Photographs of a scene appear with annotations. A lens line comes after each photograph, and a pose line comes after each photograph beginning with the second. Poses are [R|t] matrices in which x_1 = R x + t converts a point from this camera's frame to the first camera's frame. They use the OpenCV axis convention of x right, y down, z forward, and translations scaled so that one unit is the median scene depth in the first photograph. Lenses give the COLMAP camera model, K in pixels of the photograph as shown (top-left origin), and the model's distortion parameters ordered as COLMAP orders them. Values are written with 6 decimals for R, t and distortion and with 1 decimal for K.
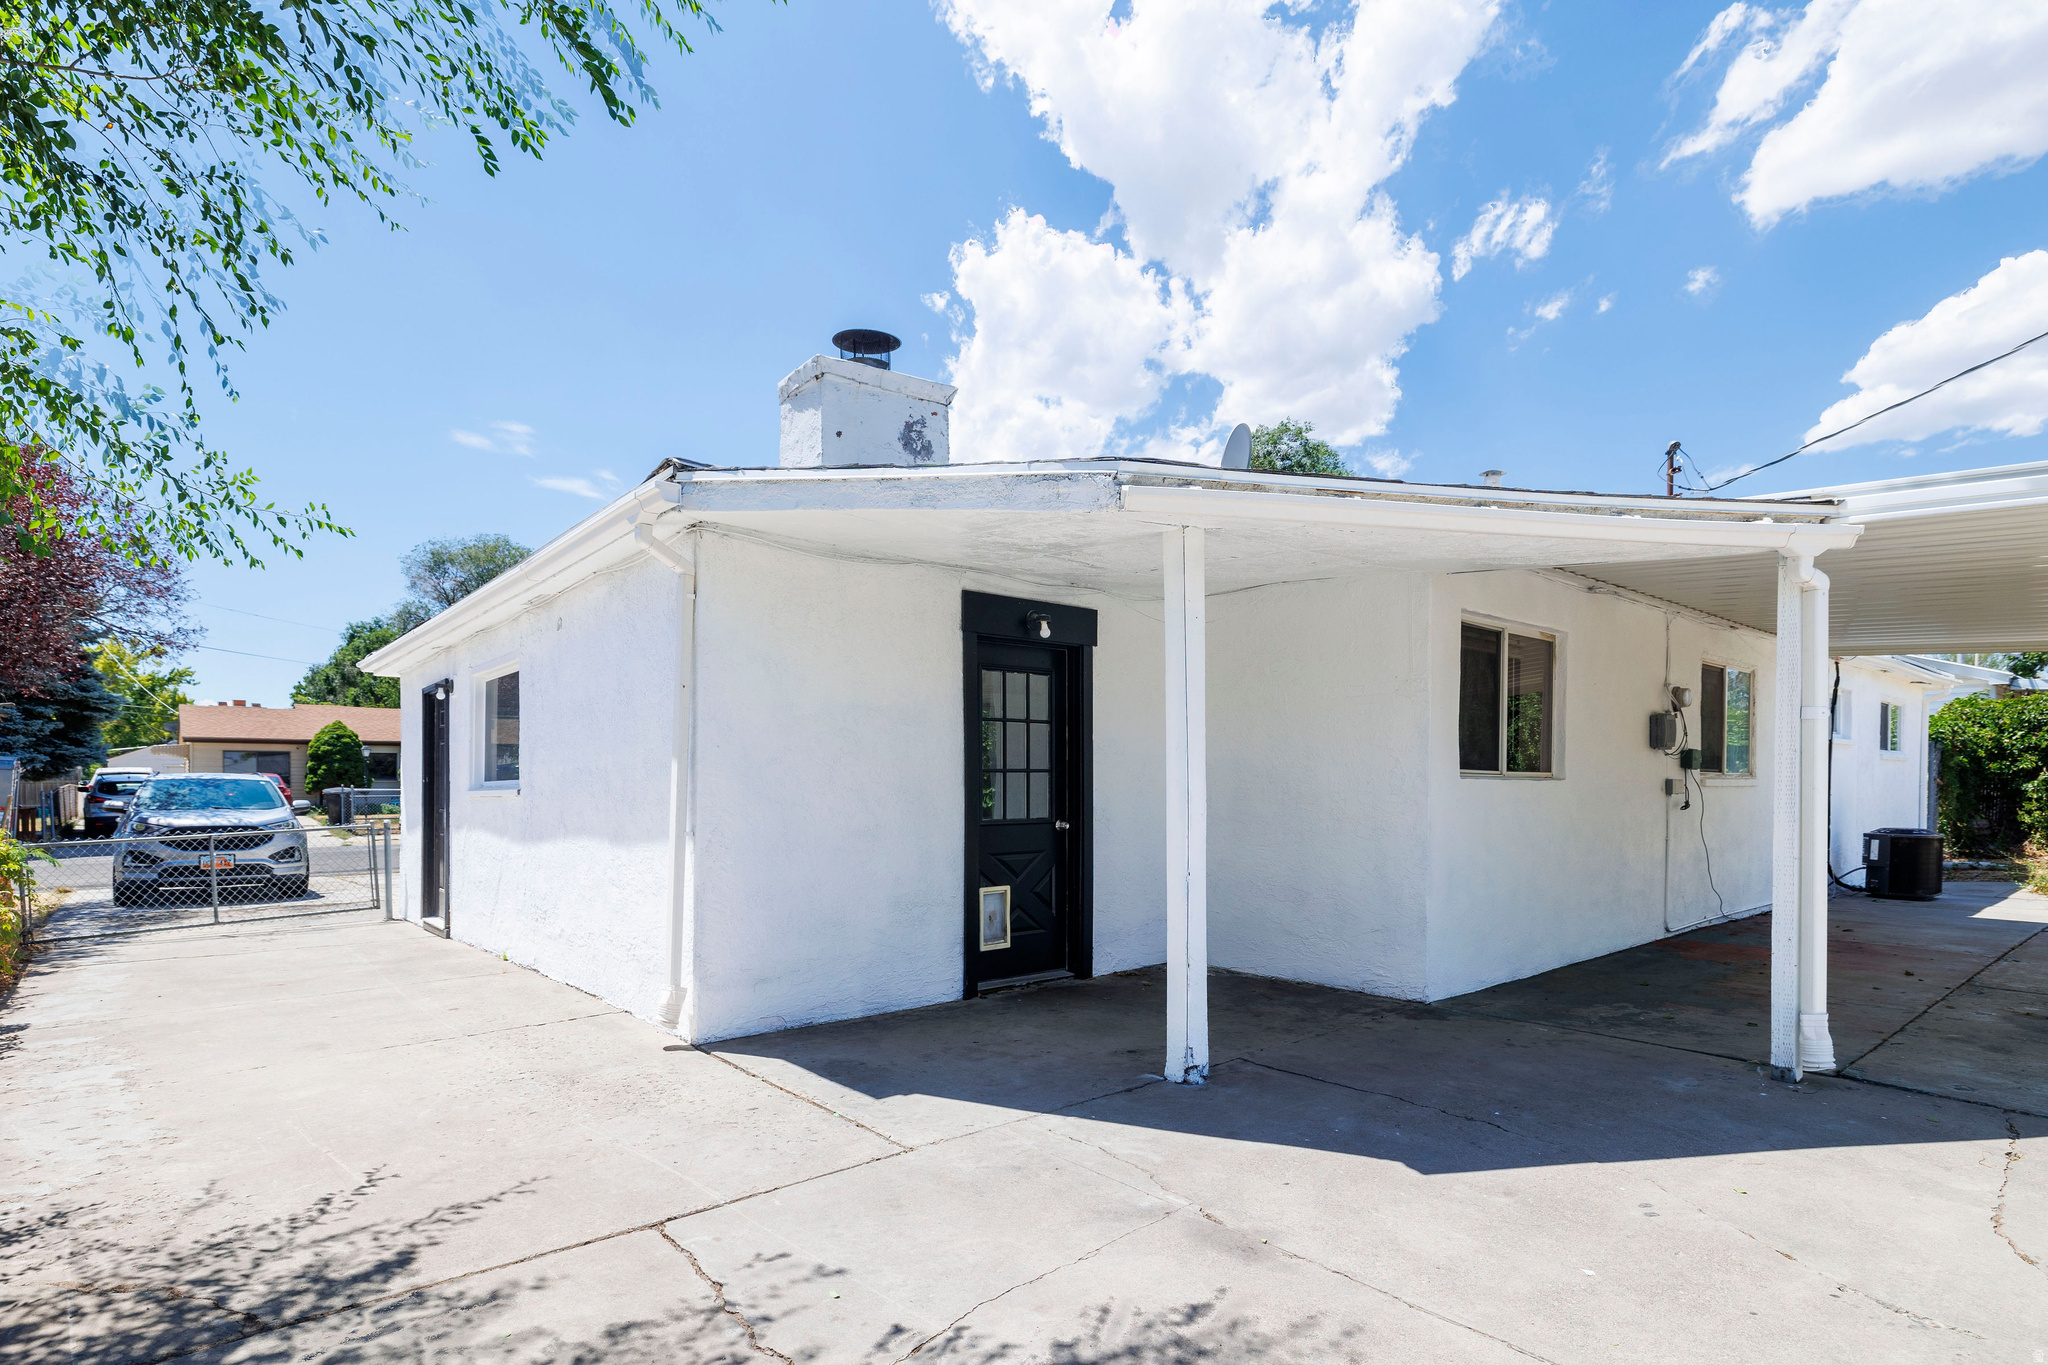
lens RADIAL K [[1030.0, 0, 1024.5], [0, 1030.0, 704.6], [0, 0, 1]] dist [-0.029334, 0.016795]
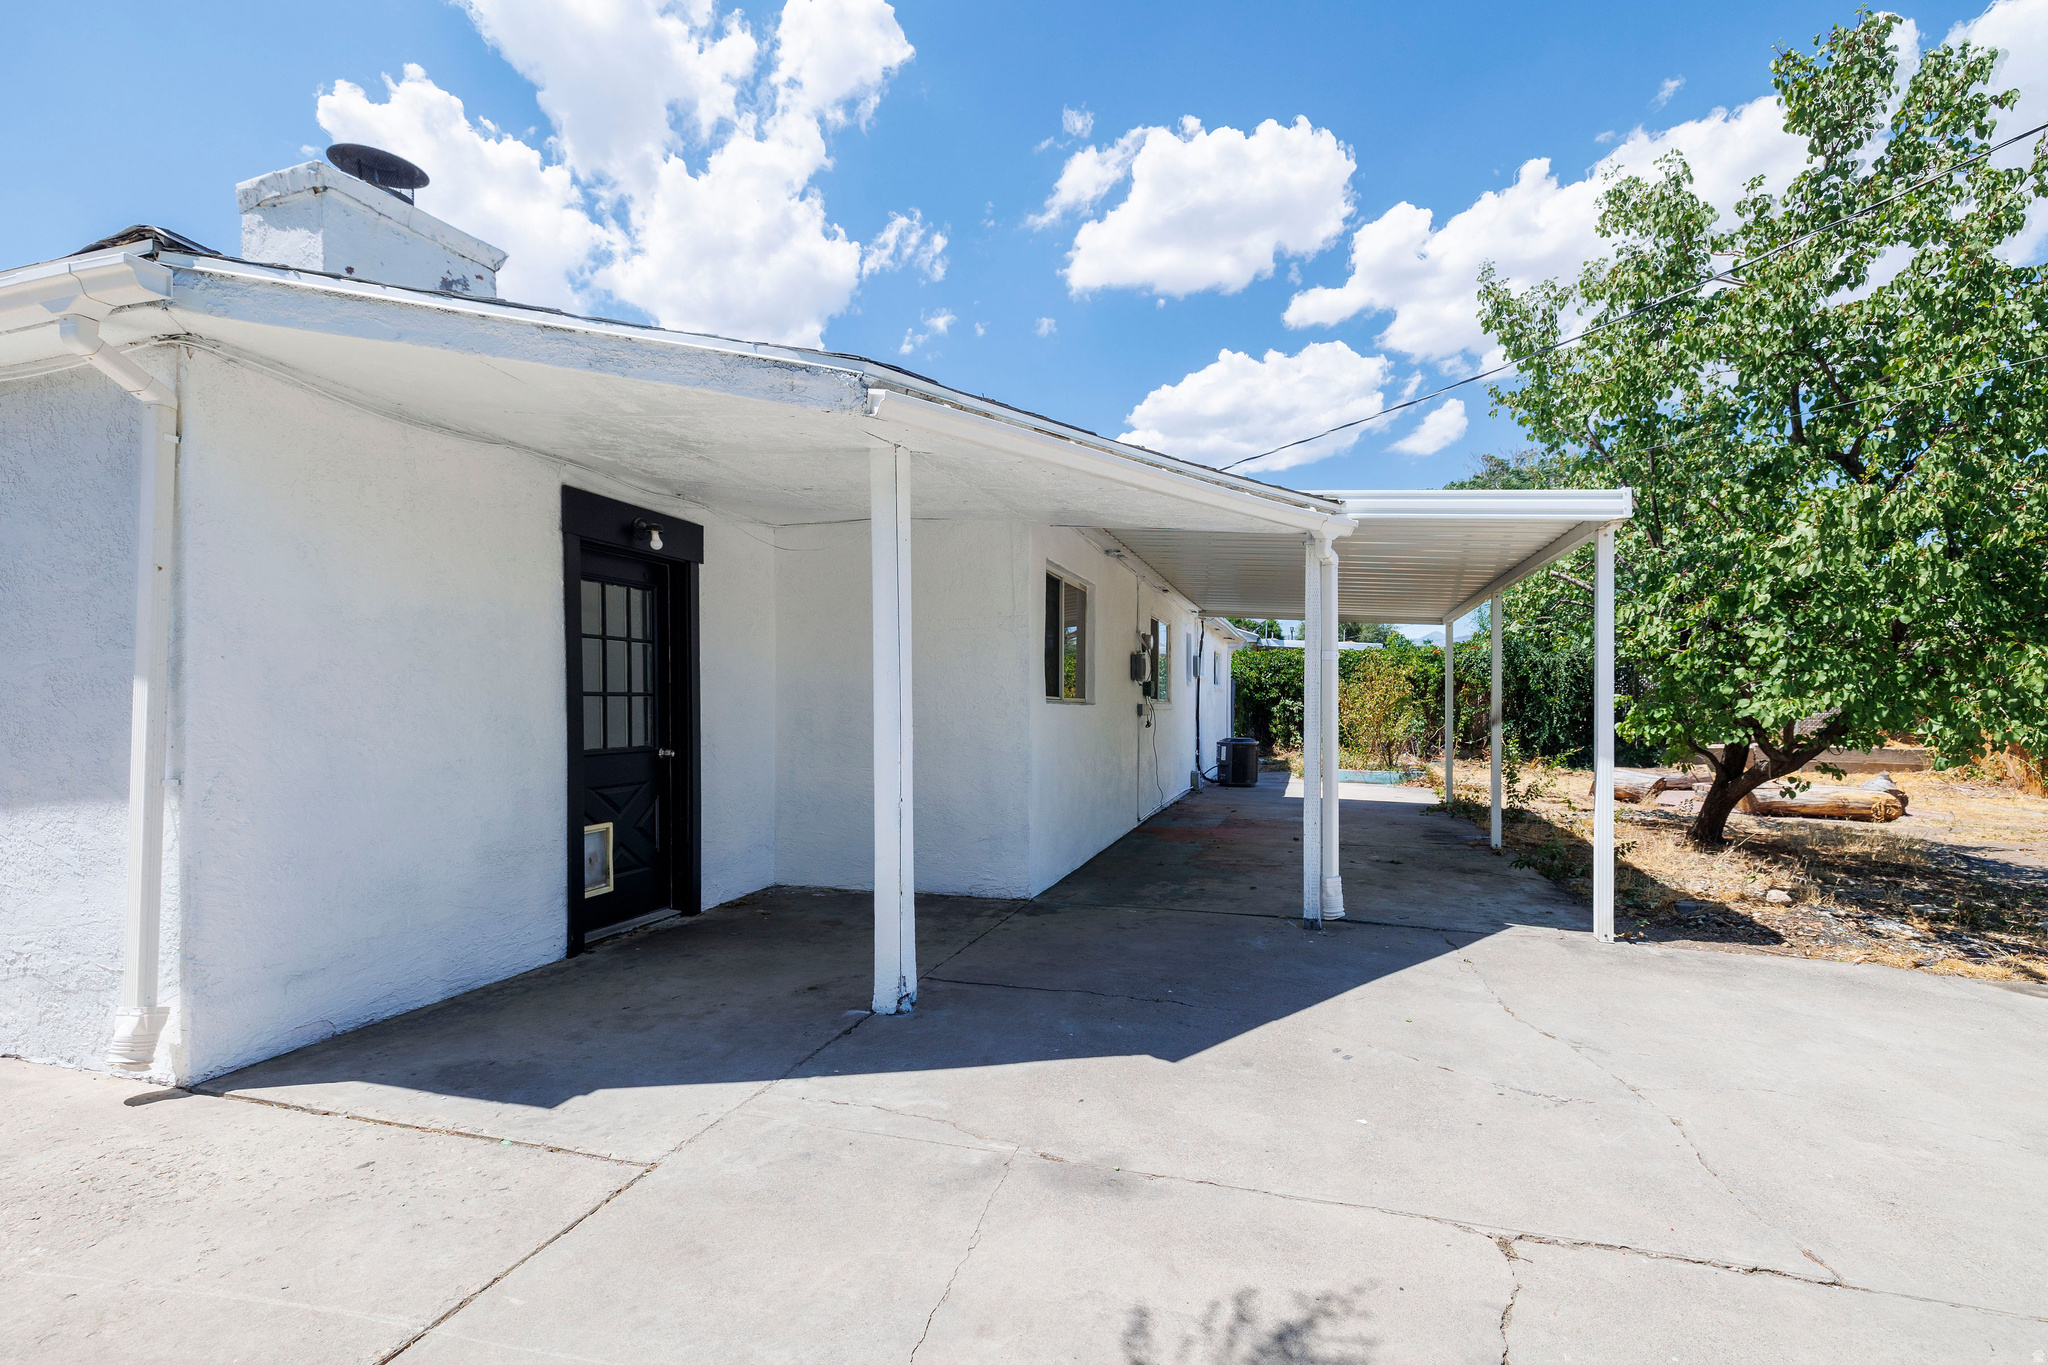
lens RADIAL K [[904.3, 0, 1024.0], [0, 904.3, 682.5], [0, 0, 1]] dist [-0.002174, -0.000711]
pose [[0.833113, 0.010821, 0.552997, -0.184048], [-0.040550, 0.998313, 0.041555, 0.007798], [-0.551614, -0.057044, 0.832146, 0.183598]]
